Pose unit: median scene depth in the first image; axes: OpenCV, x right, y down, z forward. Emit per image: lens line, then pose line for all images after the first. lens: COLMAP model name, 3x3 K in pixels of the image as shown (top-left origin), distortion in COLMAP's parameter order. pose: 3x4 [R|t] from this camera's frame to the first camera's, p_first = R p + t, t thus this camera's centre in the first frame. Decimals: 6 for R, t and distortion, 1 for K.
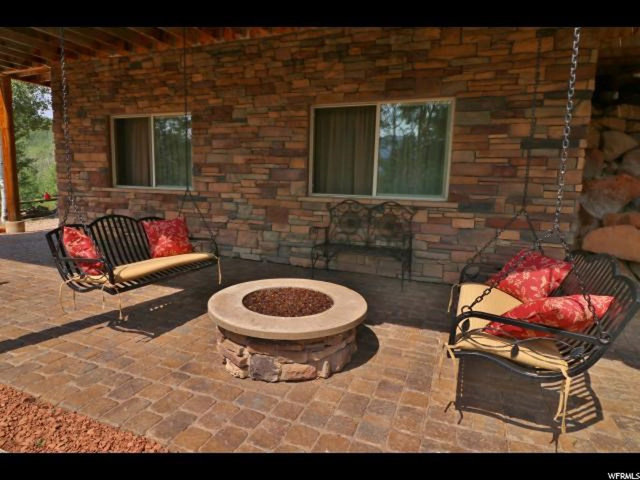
lens RADIAL K [[379.6, 0, 320.0], [0, 379.6, 240.0], [0, 0, 1]] dist [-0.000347, -0.000070]
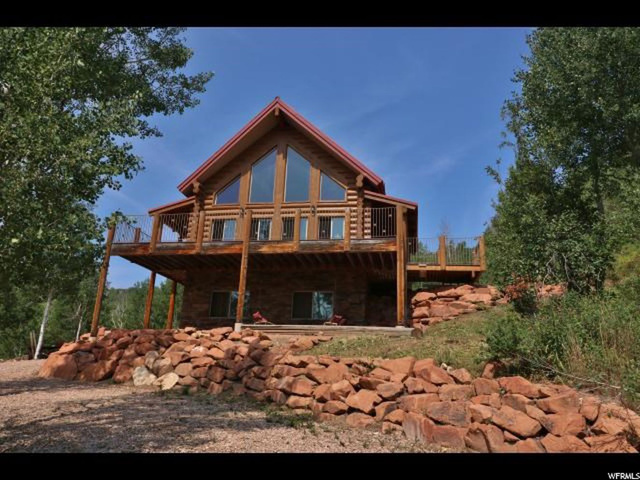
lens RADIAL K [[519.2, 0, 320.0], [0, 519.2, 240.0], [0, 0, 1]] dist [0.000525, 0.000047]
pose [[0.982137, 0.068788, 0.175140, -0.561056], [0.010825, 0.908585, -0.417561, 1.028887], [-0.187853, 0.411998, 0.891610, -2.967734]]
